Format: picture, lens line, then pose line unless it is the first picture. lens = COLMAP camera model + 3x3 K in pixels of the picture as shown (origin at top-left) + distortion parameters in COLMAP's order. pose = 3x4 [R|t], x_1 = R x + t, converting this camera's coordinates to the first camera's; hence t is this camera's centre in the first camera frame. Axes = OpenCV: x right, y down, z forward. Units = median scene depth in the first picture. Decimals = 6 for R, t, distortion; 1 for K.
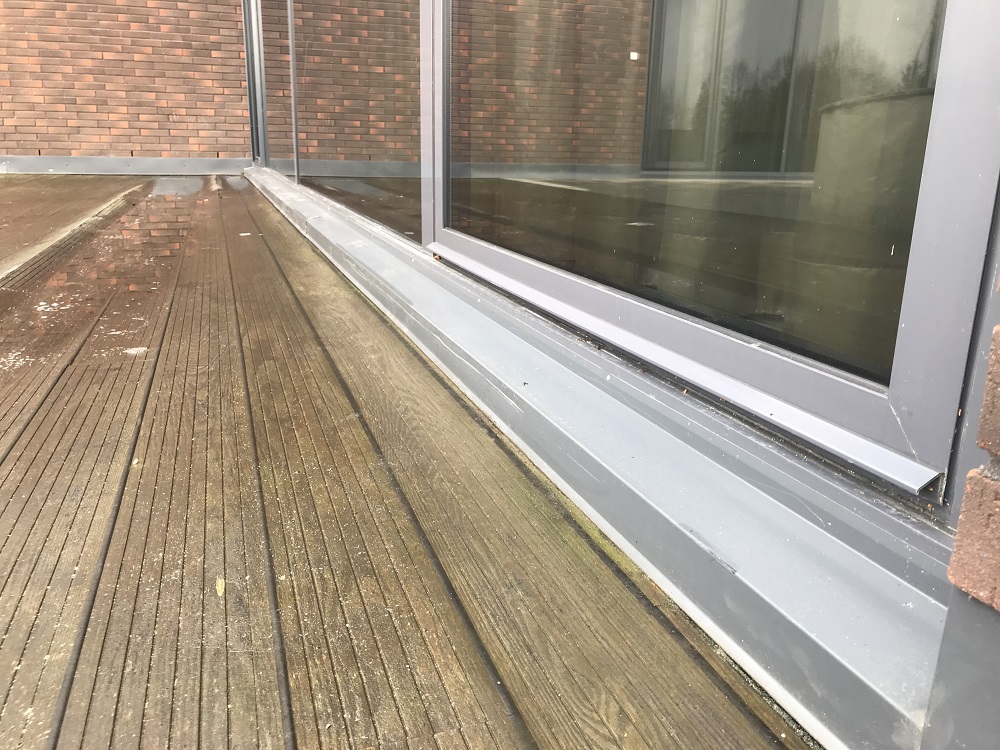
lens RADIAL K [[815.4, 0, 504.5], [0, 815.4, 365.4], [0, 0, 1]] dist [0.003384, -0.012000]
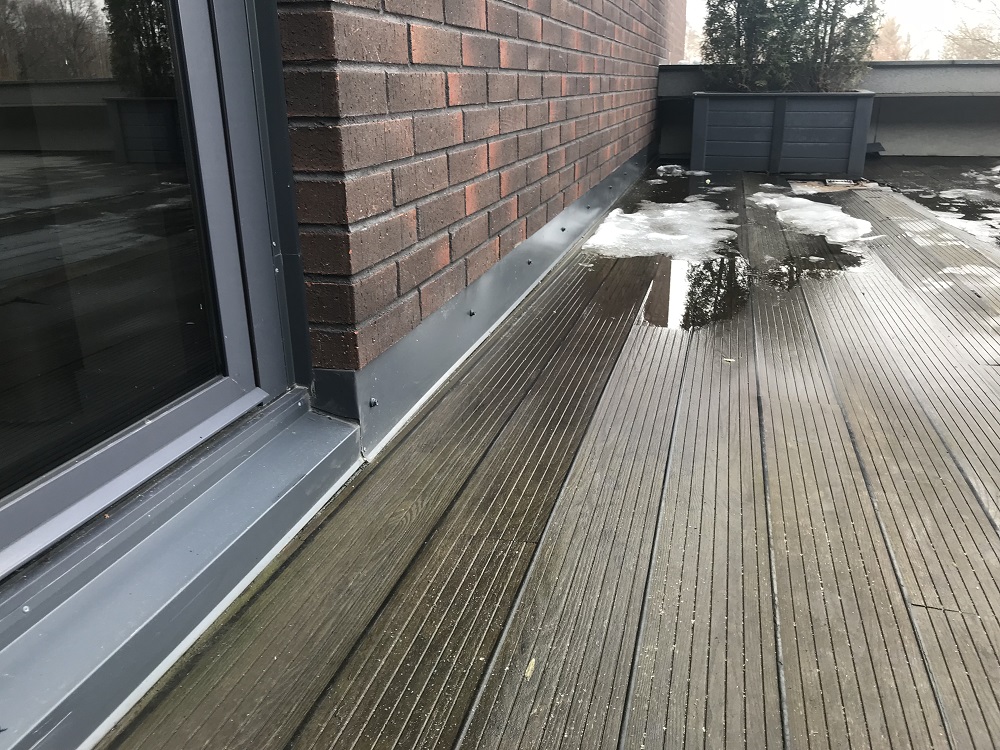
lens RADIAL K [[815.4, 0, 497.0], [0, 815.4, 375.8], [0, 0, 1]] dist [0.003384, -0.012000]
pose [[-0.829417, -0.196775, 0.522826, -0.892259], [0.137342, 0.835353, 0.532280, -0.767370], [-0.541484, 0.513288, -0.665831, 1.686021]]
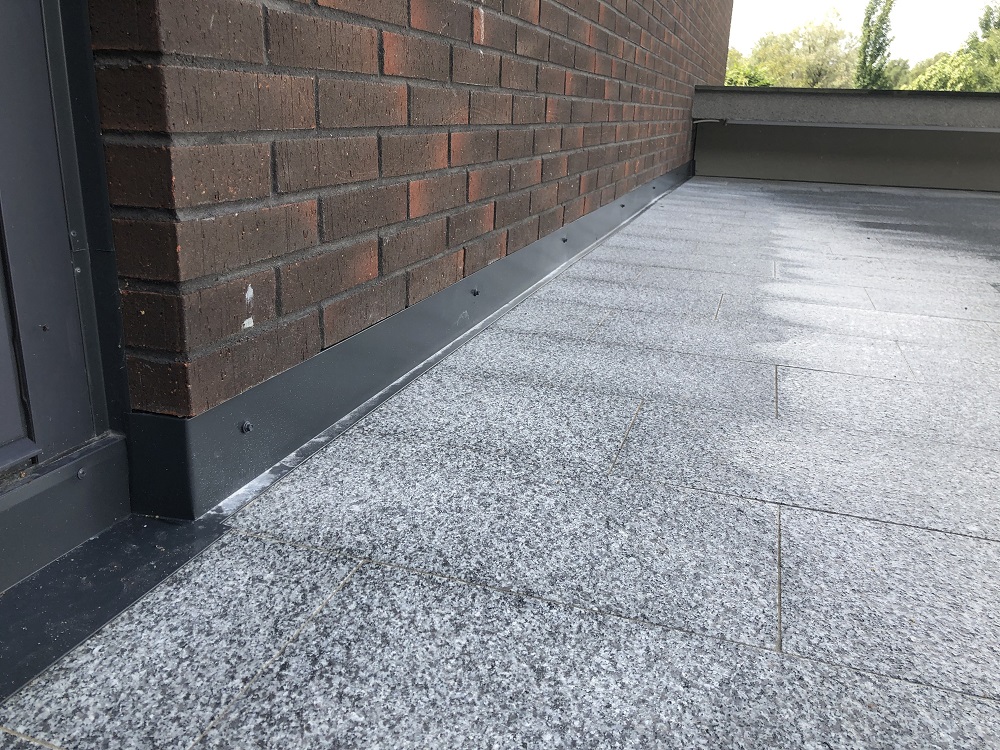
lens RADIAL K [[809.8, 0, 504.1], [0, 809.8, 375.2], [0, 0, 1]] dist [0.037439, -0.025289]
pose [[-0.803324, -0.224741, 0.551509, -0.778204], [0.108813, 0.855083, 0.506945, -0.519933], [-0.585518, 0.467252, -0.662453, 1.195504]]
